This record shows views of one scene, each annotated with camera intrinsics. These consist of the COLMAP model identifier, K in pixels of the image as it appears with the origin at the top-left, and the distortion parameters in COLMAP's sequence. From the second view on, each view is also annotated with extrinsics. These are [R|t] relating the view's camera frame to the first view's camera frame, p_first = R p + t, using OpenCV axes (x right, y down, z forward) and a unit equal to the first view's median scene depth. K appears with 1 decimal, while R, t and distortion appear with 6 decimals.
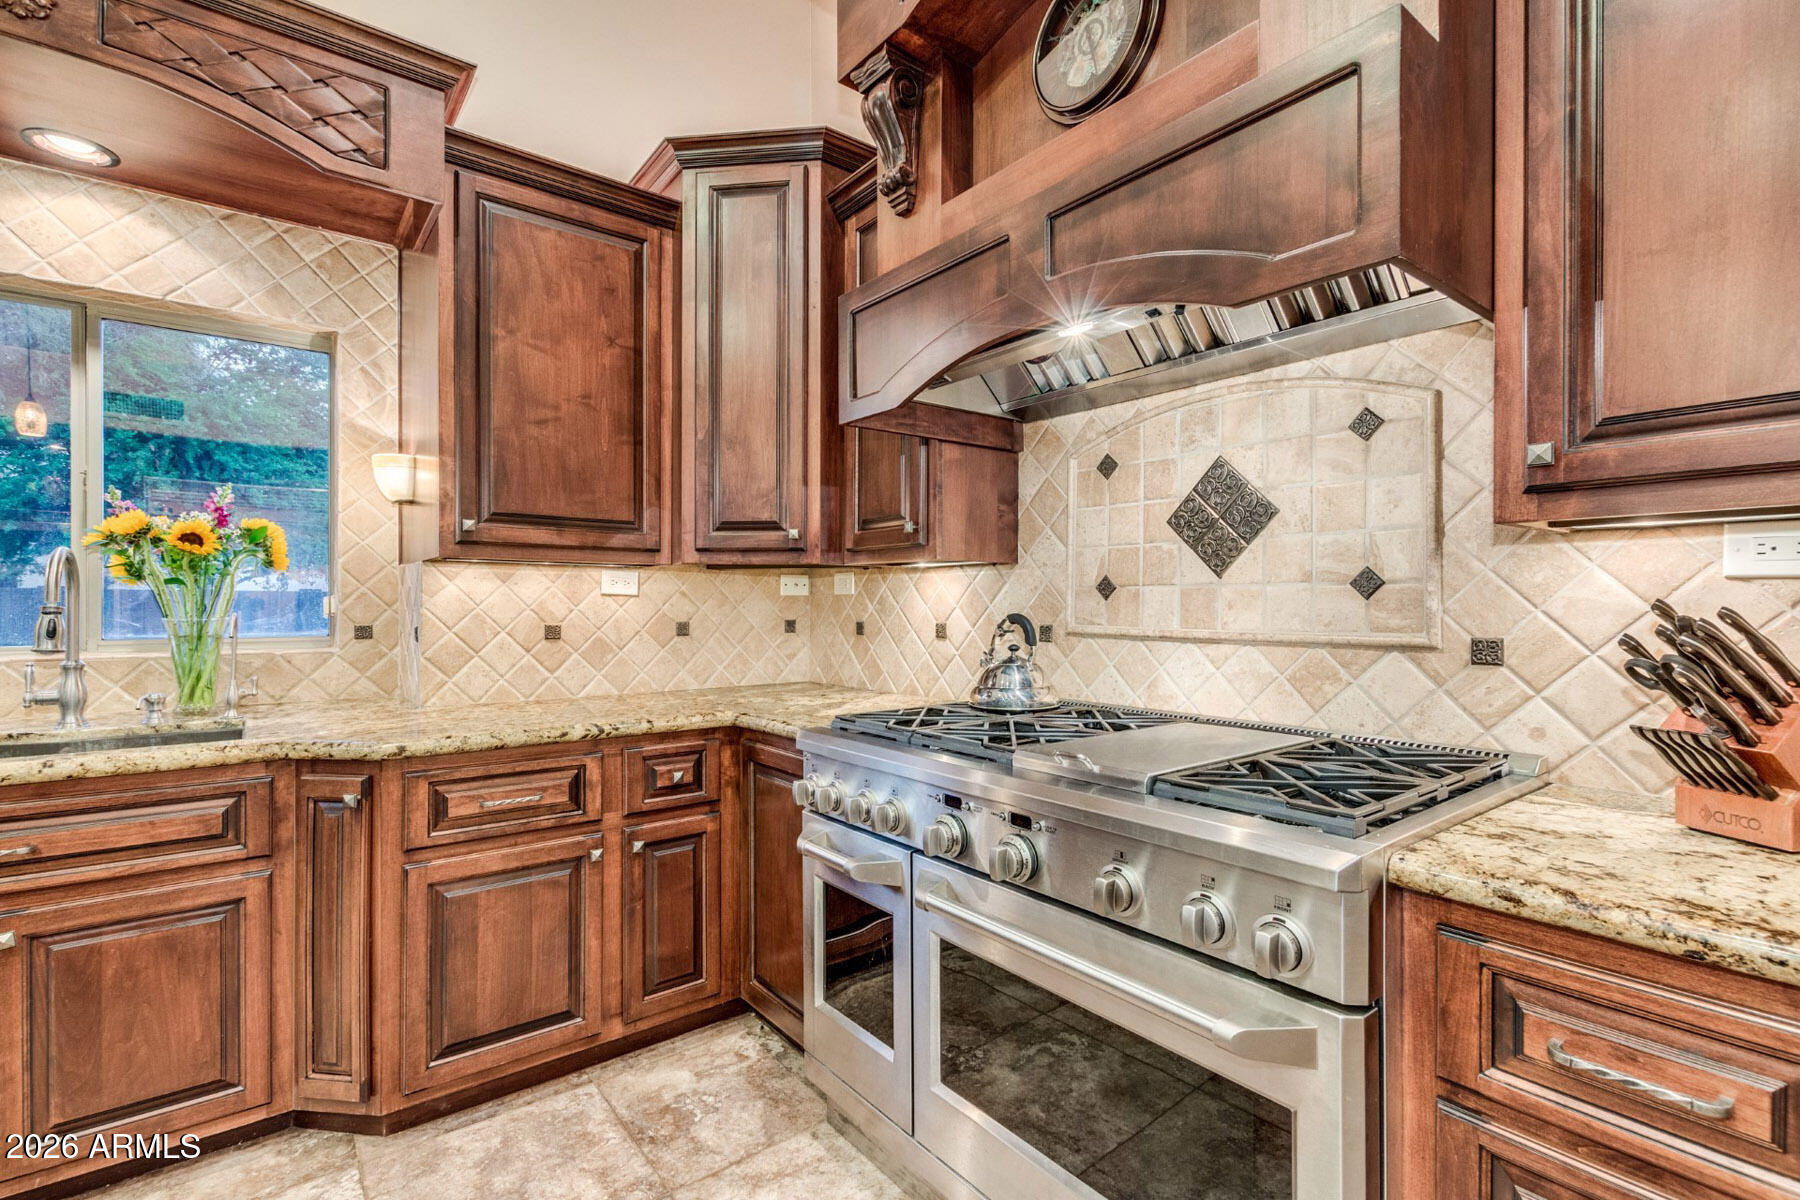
lens RADIAL K [[825.7, 0, 900.0], [0, 825.7, 600.0], [0, 0, 1]] dist [-0.002256, -0.001160]
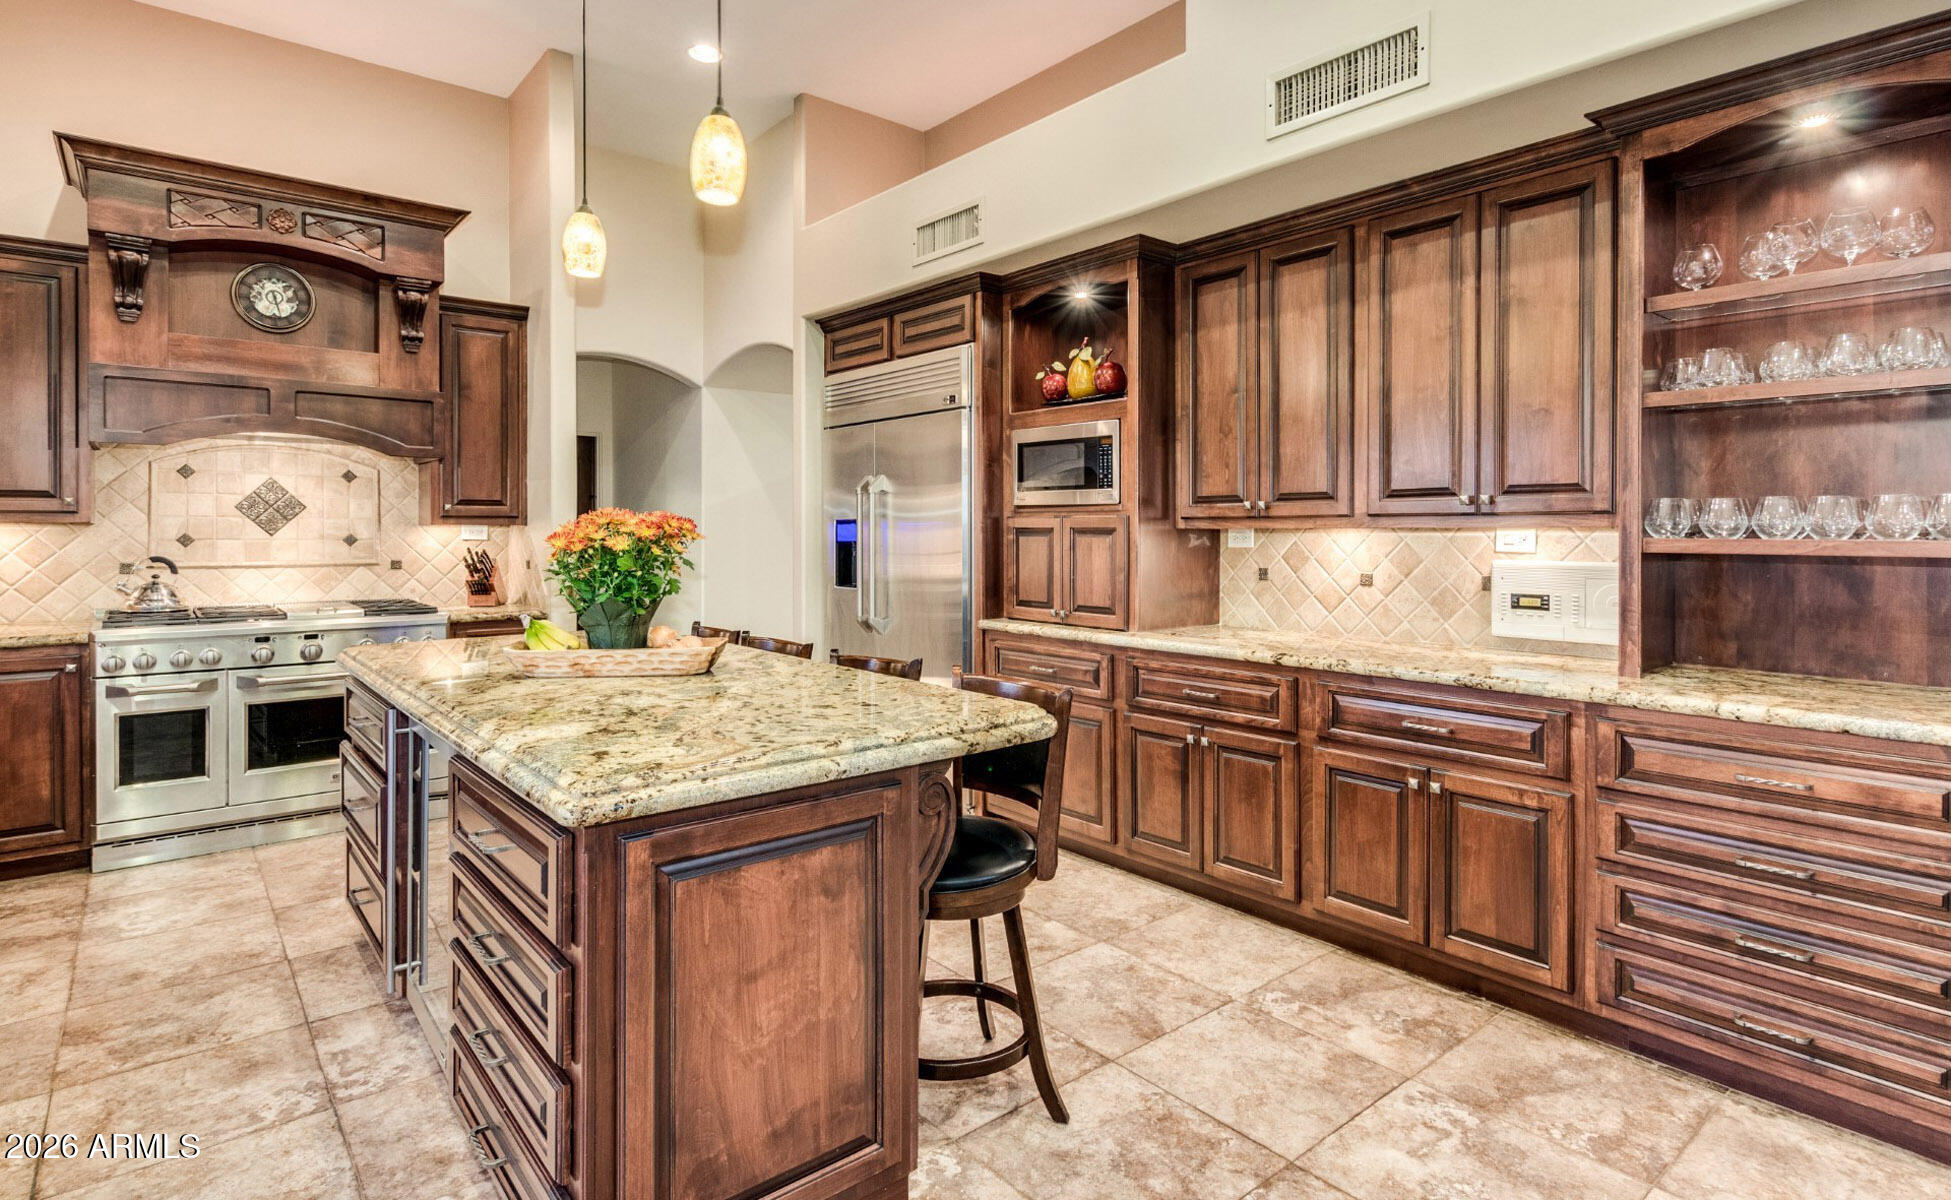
lens RADIAL K [[986.9, 0, 976.8], [0, 986.9, 539.1], [0, 0, 1]] dist [-0.003273, -0.000744]
pose [[-0.036342, -0.011306, 0.999275, -2.374738], [-0.008787, 0.999901, 0.010993, -0.069126], [-0.999301, -0.008382, -0.036438, -0.759641]]
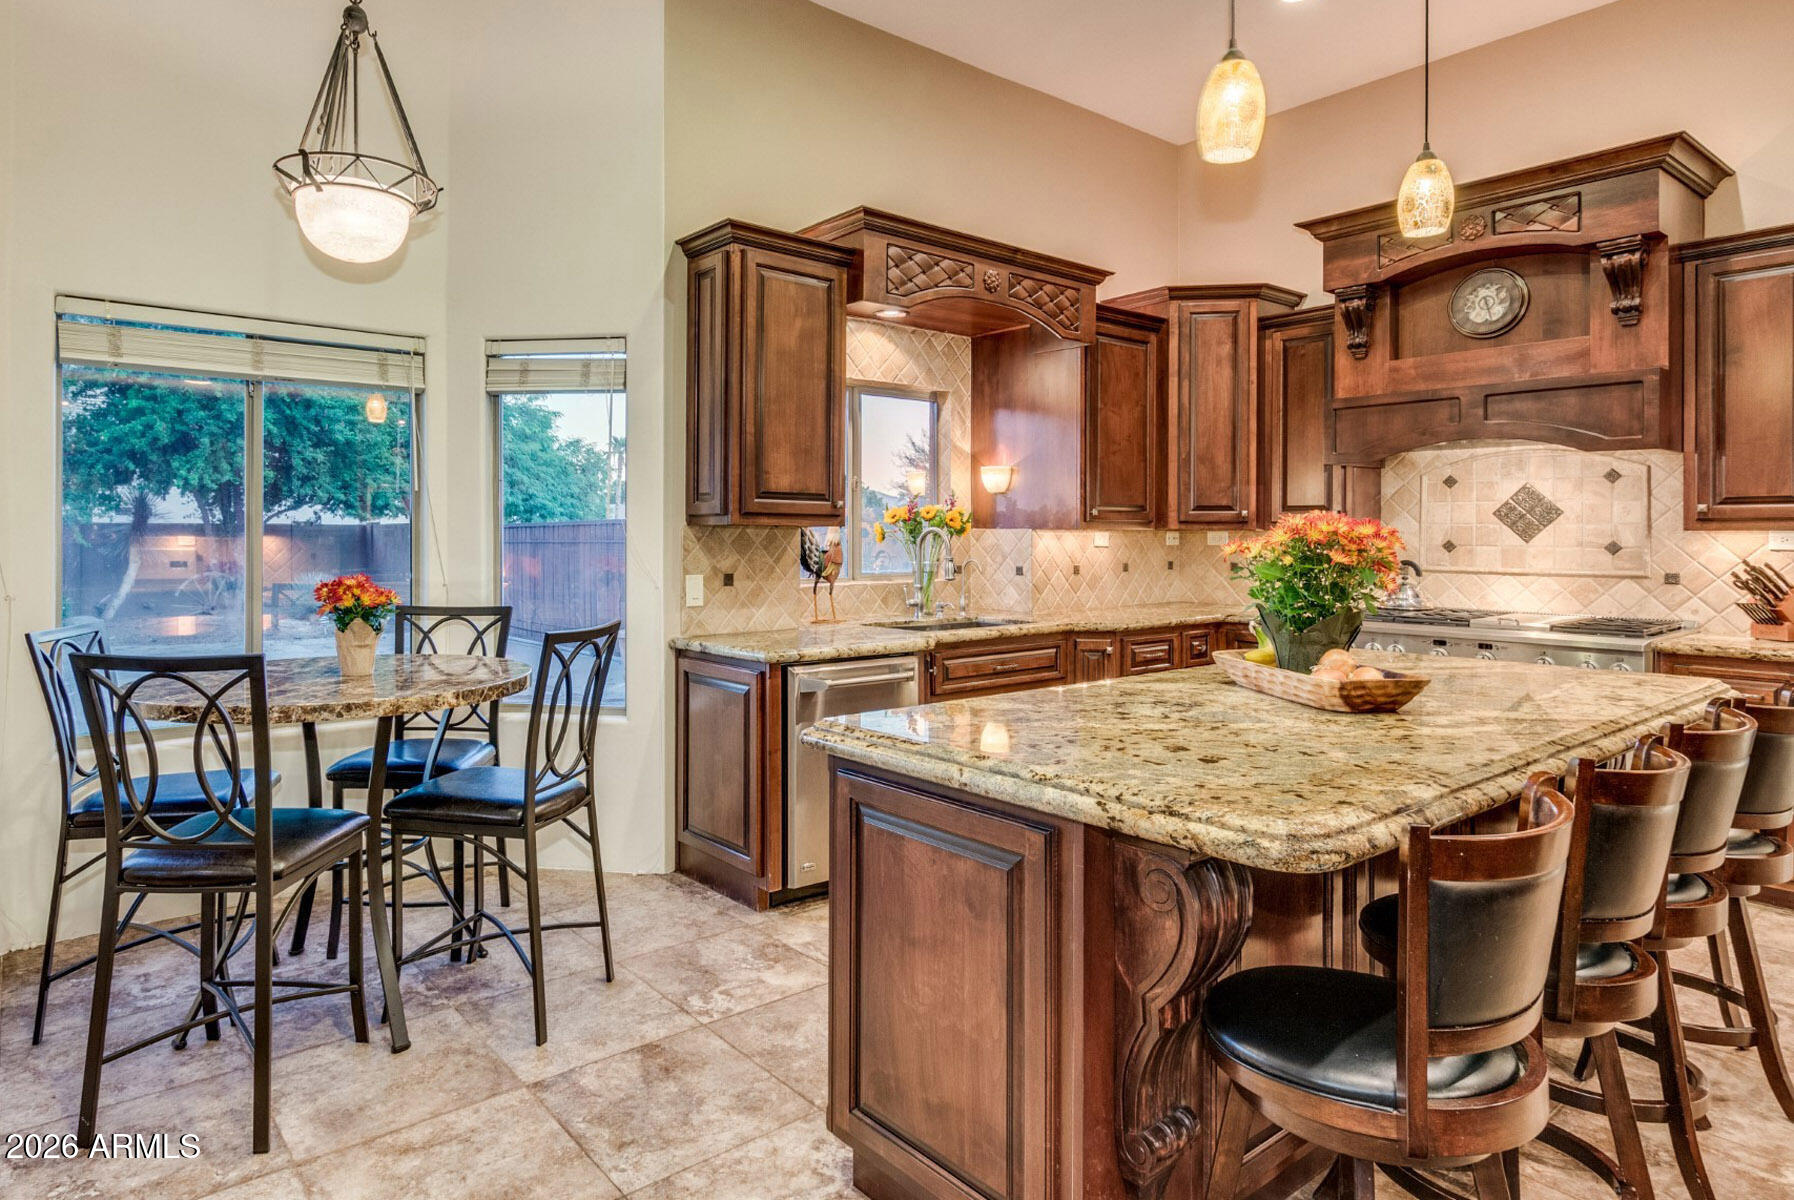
lens RADIAL K [[1010.2, 0, 774.2], [0, 1010.2, 527.8], [0, 0, 1]] dist [0.001051, -0.009695]
pose [[0.999607, -0.000316, -0.028049, -1.522652], [0.000329, 1.000000, 0.000442, -0.072641], [0.028049, -0.000451, 0.999606, -1.668889]]
